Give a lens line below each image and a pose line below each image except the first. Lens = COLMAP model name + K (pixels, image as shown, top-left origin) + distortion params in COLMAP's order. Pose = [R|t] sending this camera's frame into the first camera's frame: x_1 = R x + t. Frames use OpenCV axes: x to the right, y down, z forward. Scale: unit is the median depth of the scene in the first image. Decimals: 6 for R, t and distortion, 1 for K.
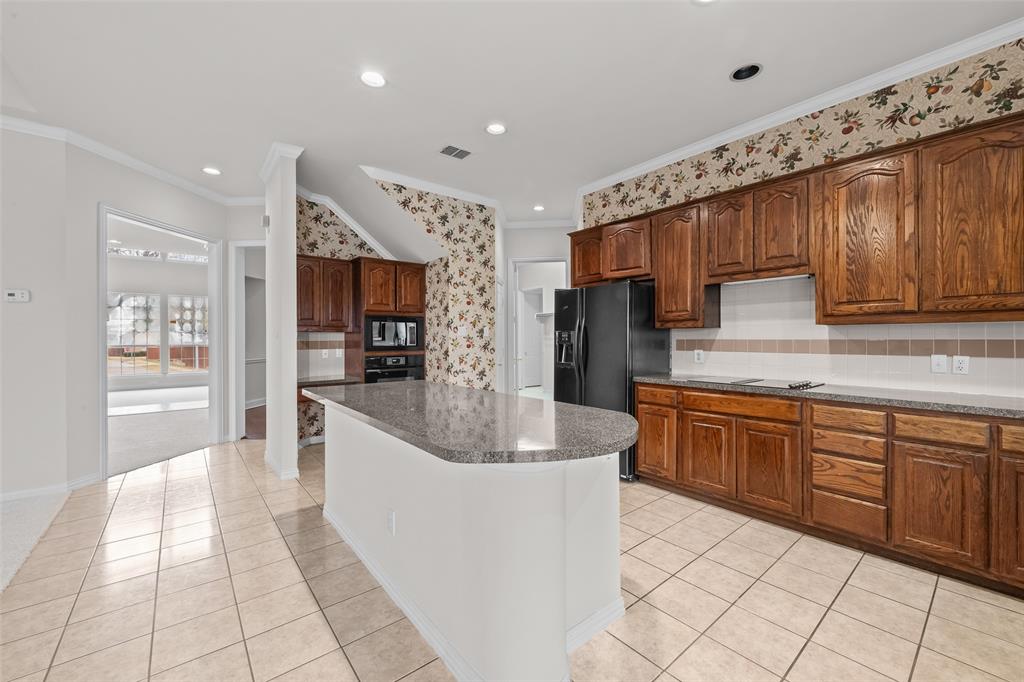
lens RADIAL K [[405.9, 0, 514.0], [0, 405.9, 342.2], [0, 0, 1]] dist [0.001450, -0.003167]
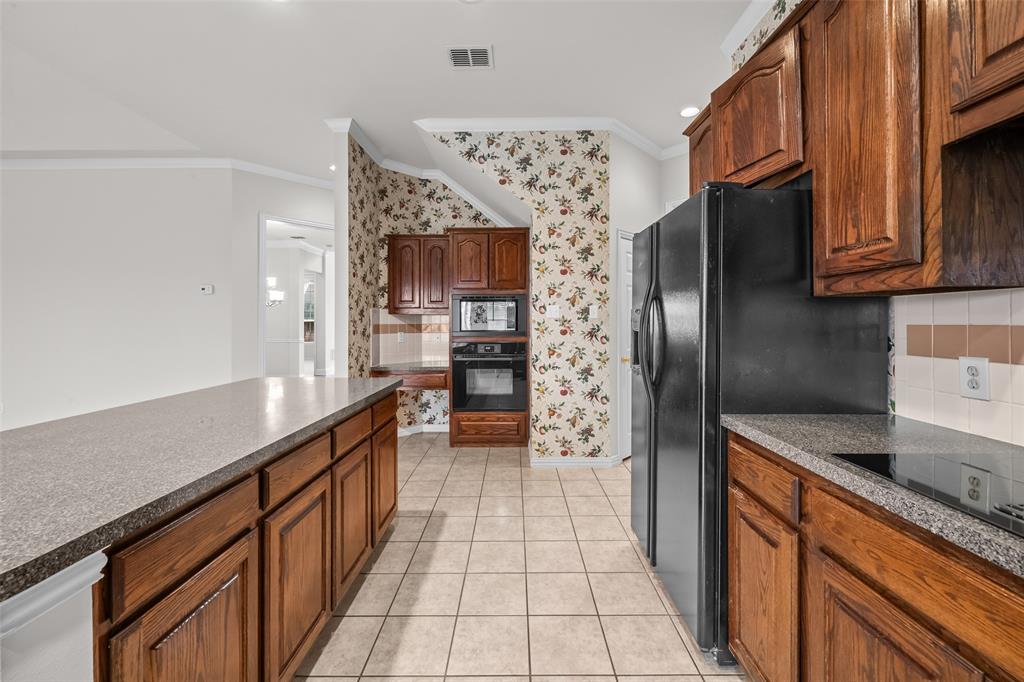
lens RADIAL K [[414.2, 0, 512.8], [0, 414.2, 322.2], [0, 0, 1]] dist [0.000057, -0.003406]
pose [[0.769757, 0.001743, -0.638334, 0.289034], [-0.005996, 0.999972, -0.004500, -0.004427], [0.638308, 0.007292, 0.769746, 0.385243]]
